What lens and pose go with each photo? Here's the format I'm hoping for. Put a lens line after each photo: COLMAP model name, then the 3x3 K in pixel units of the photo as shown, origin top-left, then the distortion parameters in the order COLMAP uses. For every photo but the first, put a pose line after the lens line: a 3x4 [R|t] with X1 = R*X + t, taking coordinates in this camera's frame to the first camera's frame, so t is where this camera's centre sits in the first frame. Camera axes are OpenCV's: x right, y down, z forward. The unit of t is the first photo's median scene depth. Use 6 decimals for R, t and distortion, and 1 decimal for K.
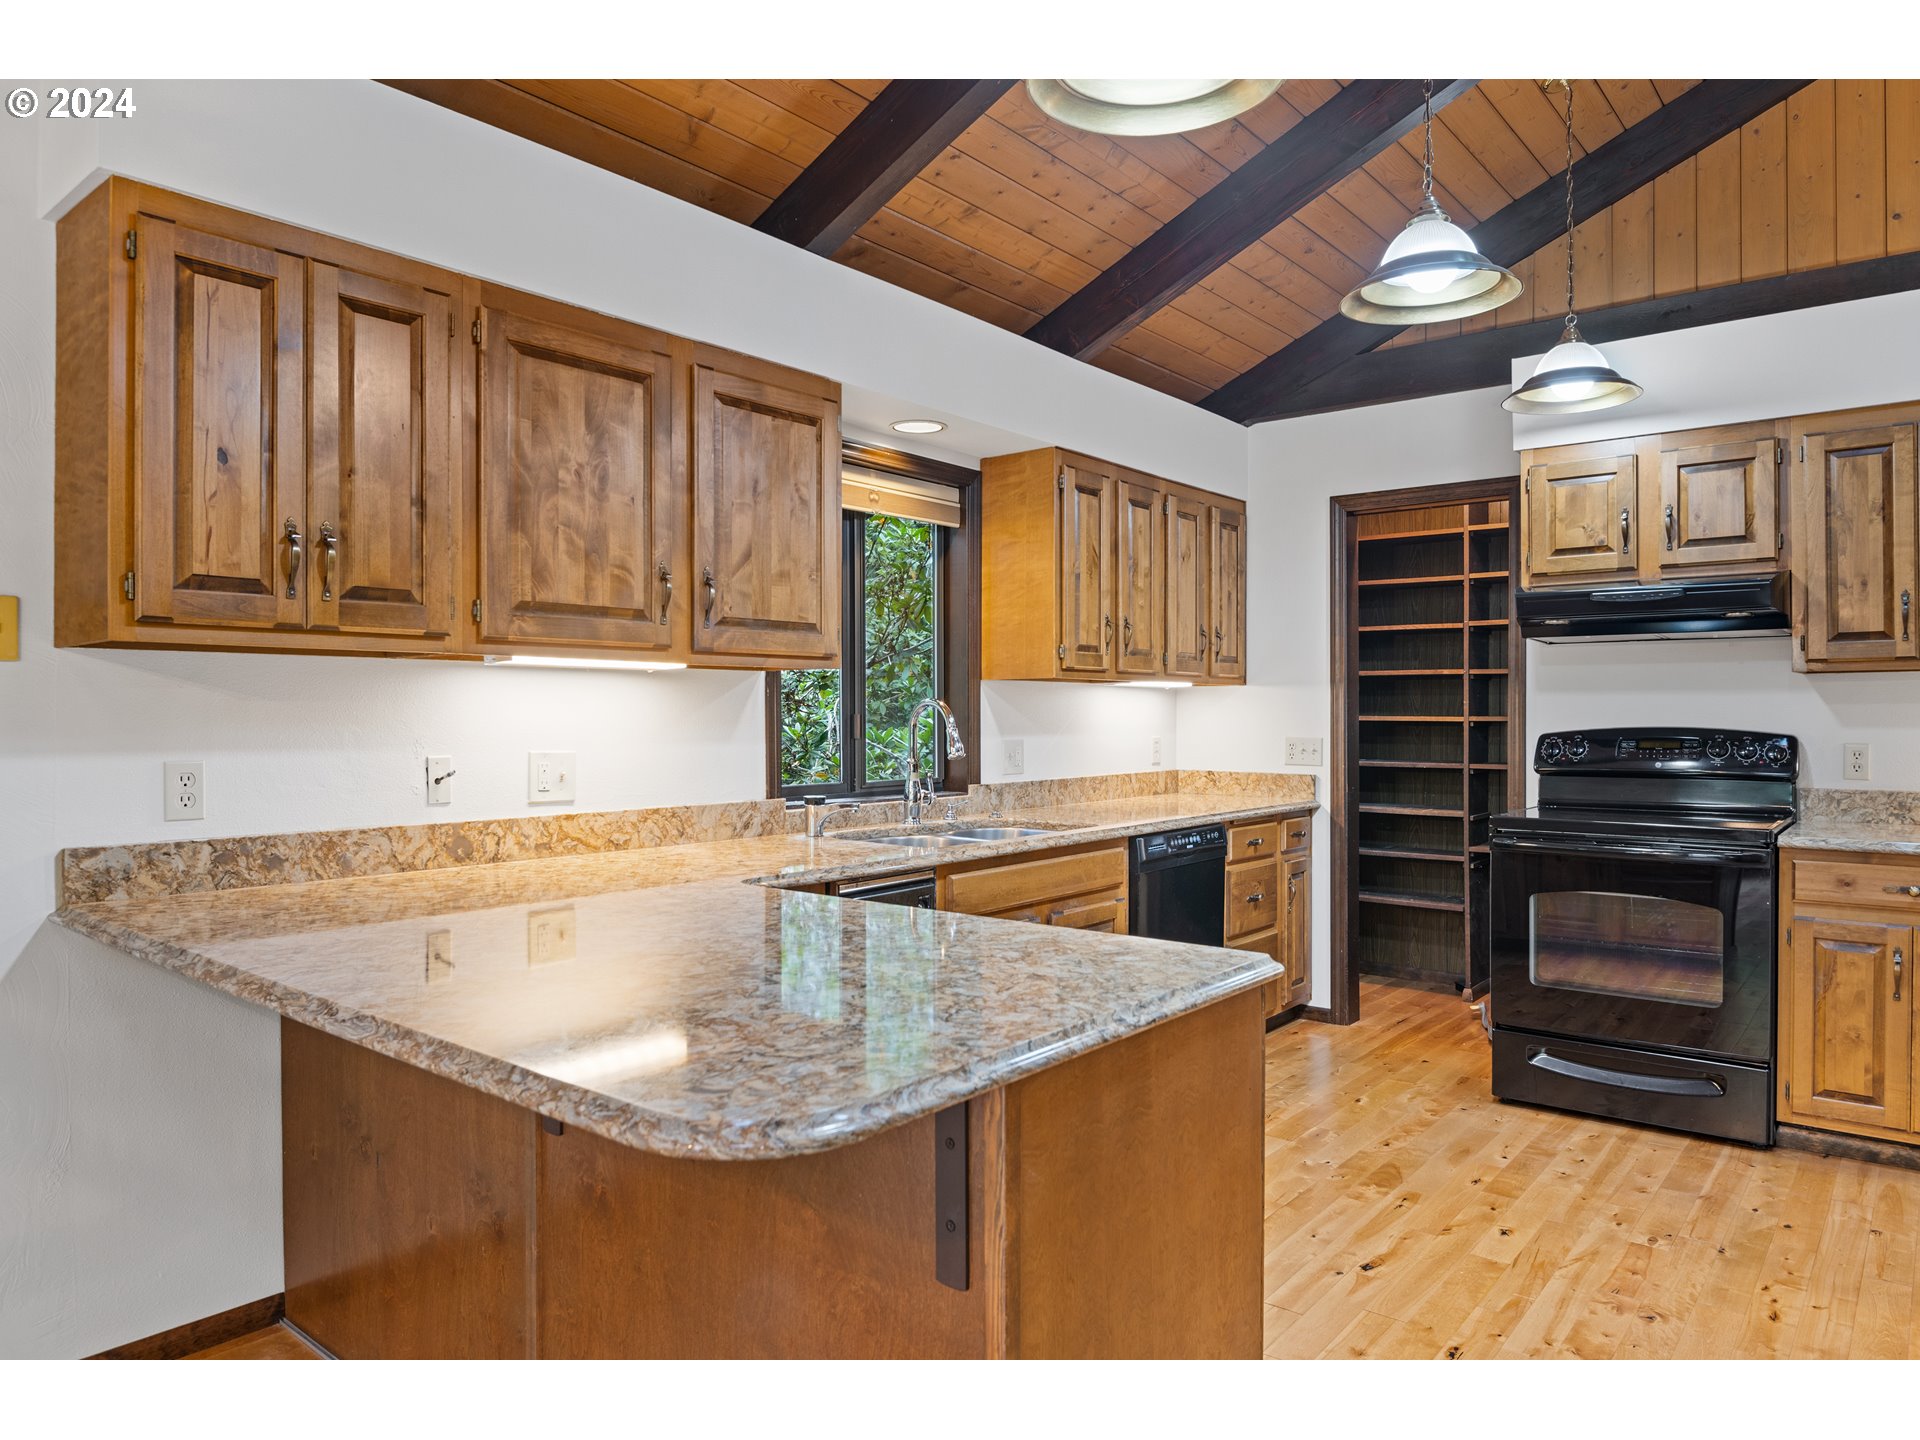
lens RADIAL K [[1235.5, 0, 960.0], [0, 1235.5, 720.0], [0, 0, 1]] dist [-0.017008, -0.004627]
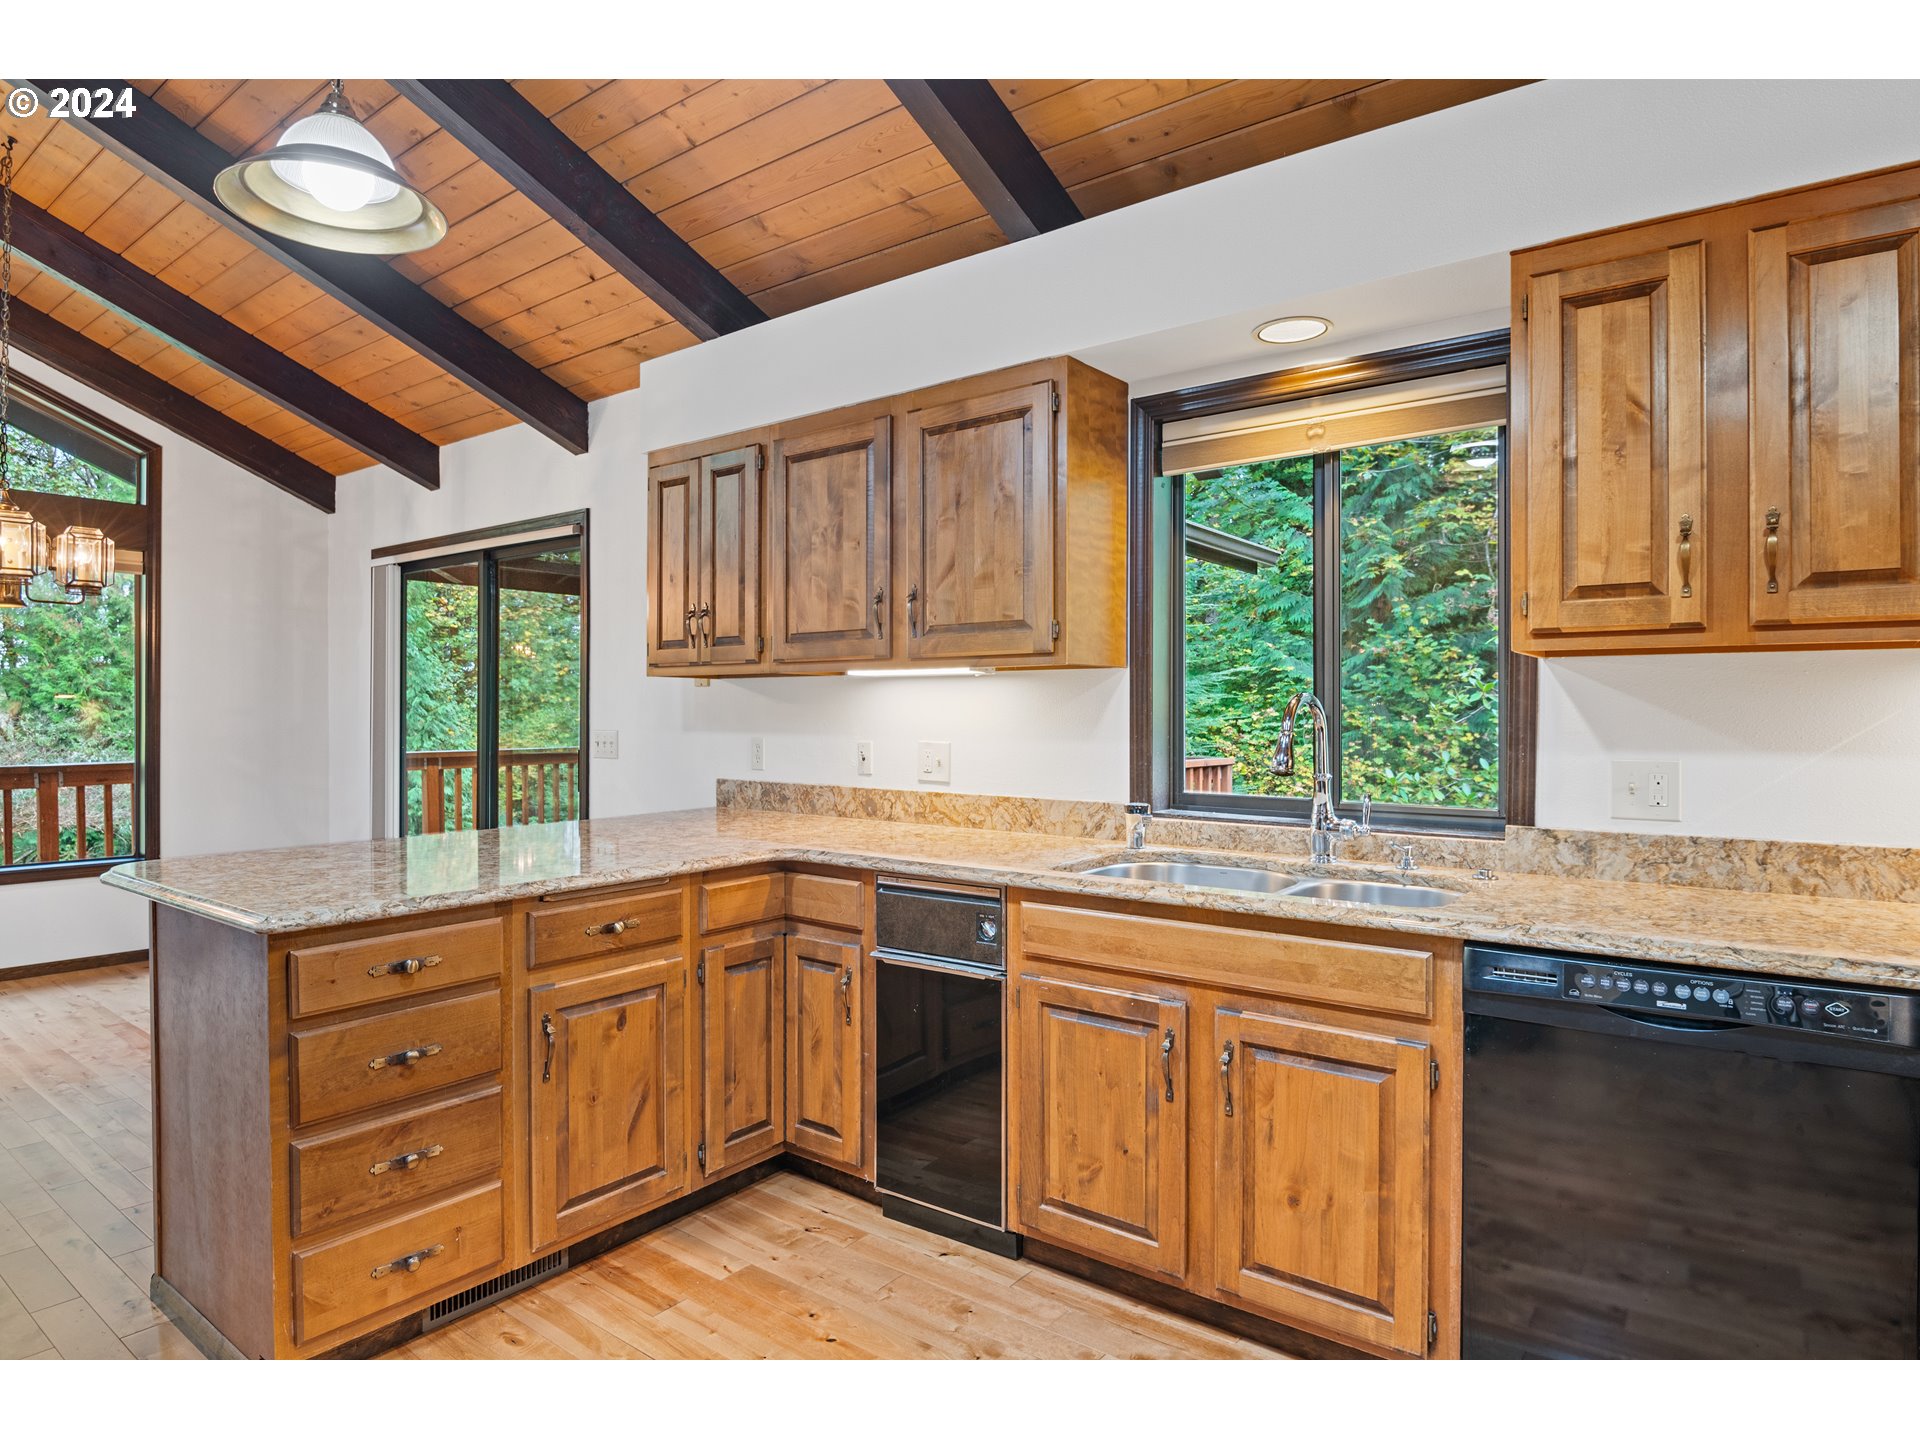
lens RADIAL K [[1089.6, 0, 960.0], [0, 1089.6, 720.0], [0, 0, 1]] dist [-0.013987, -0.000442]
pose [[0.024599, 0.007598, -0.999669, 0.954291], [-0.007341, 0.999946, 0.007419, -0.006681], [0.999670, 0.007156, 0.024654, 1.200167]]
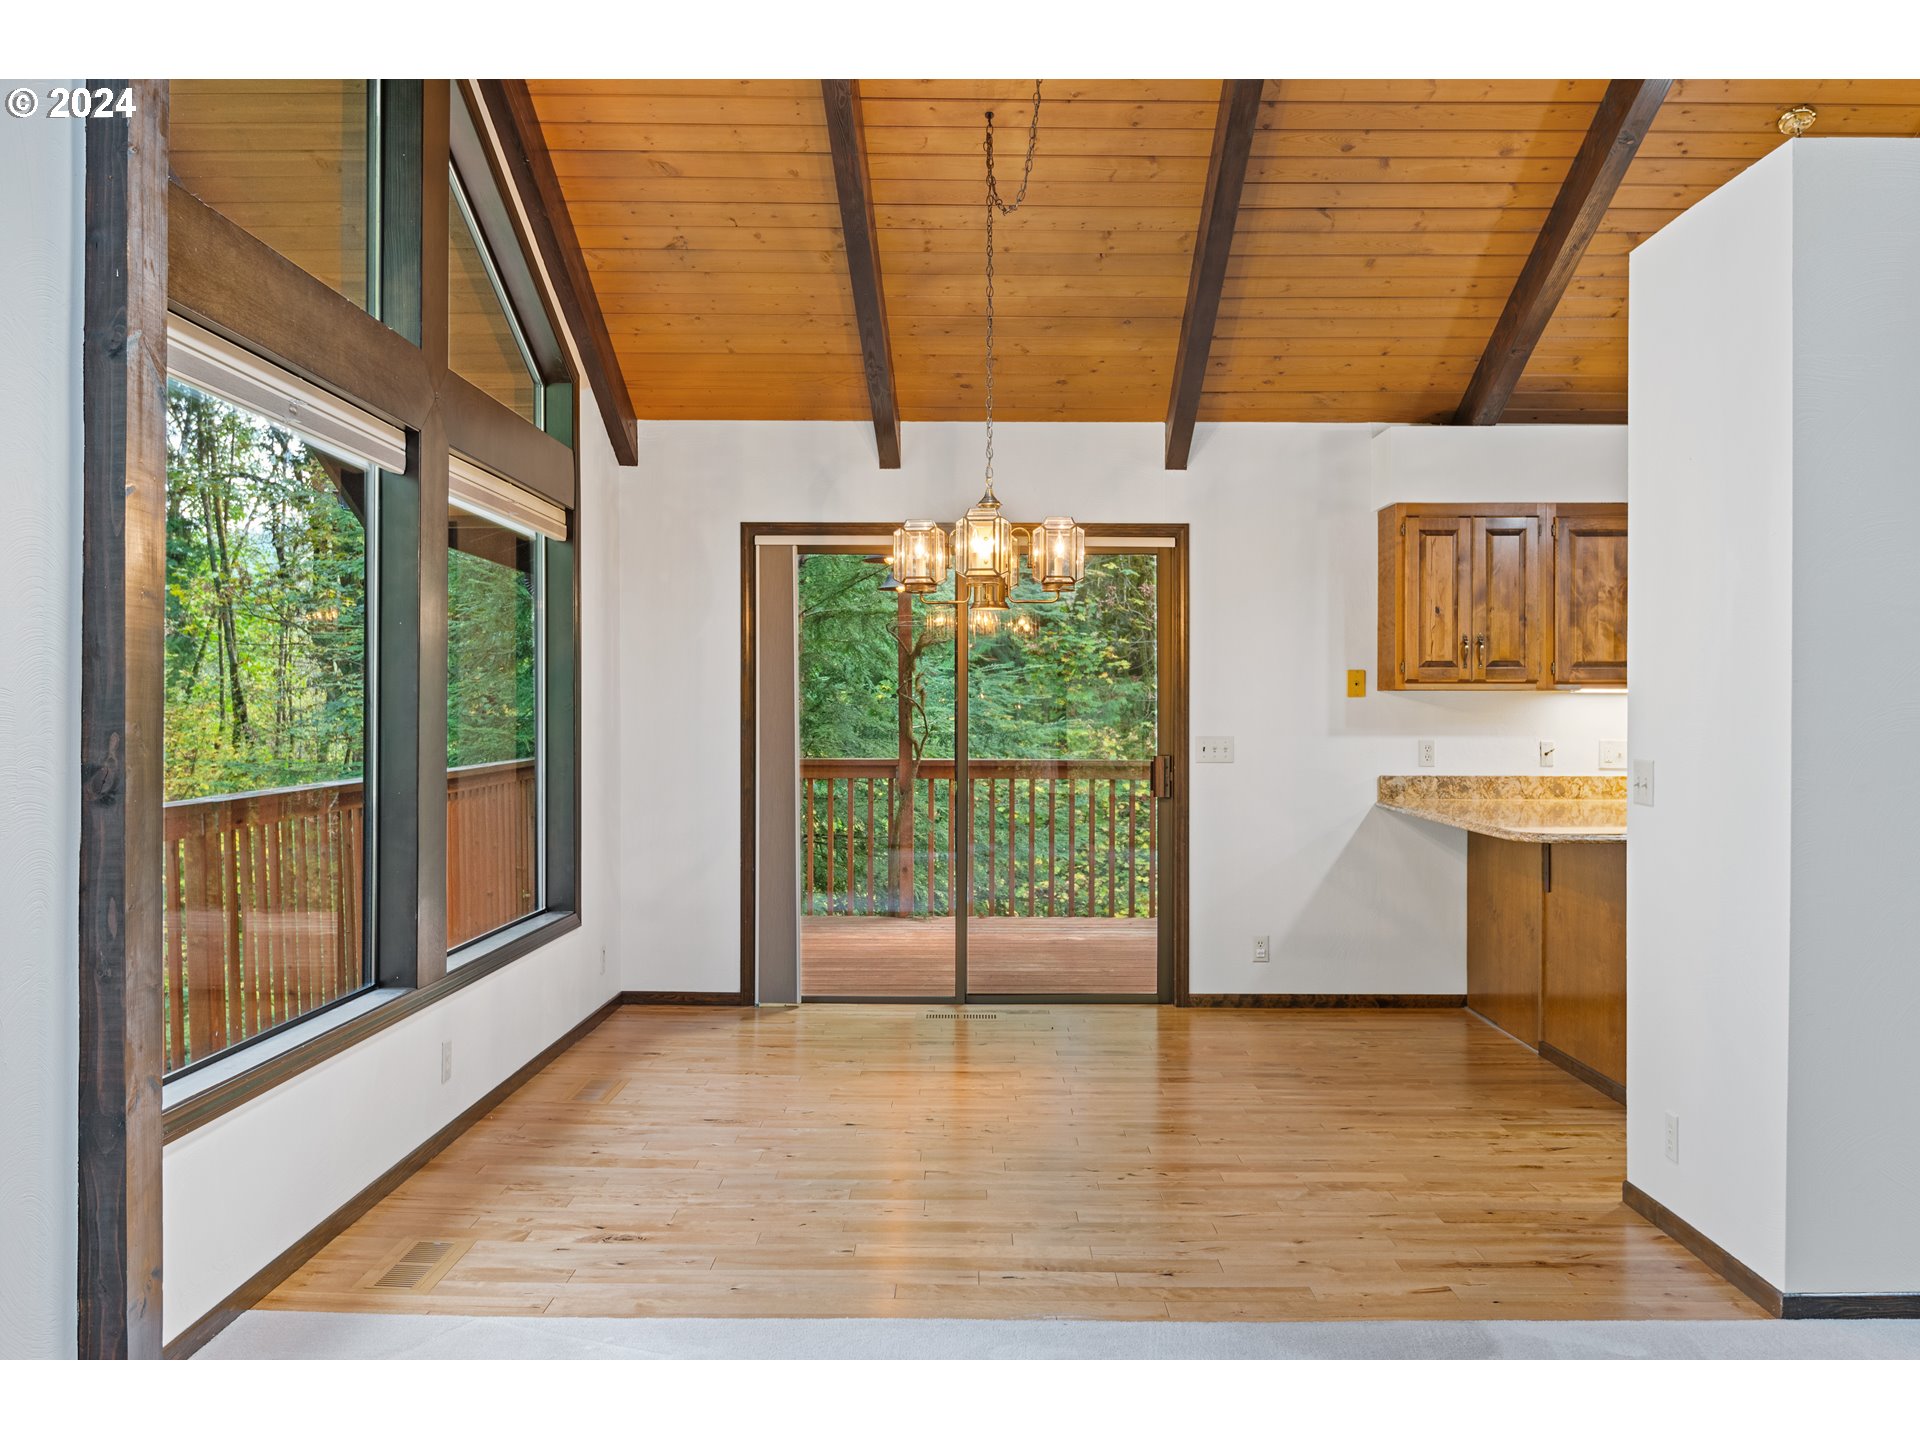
lens RADIAL K [[1640.1, 0, 960.0], [0, 1640.1, 720.0], [0, 0, 1]] dist [-0.011951, -0.006911]
pose [[0.629277, 0.002250, -0.777178, 1.087505], [-0.004367, 0.999990, -0.000641, 0.002700], [0.777169, 0.003798, 0.629280, -1.452829]]
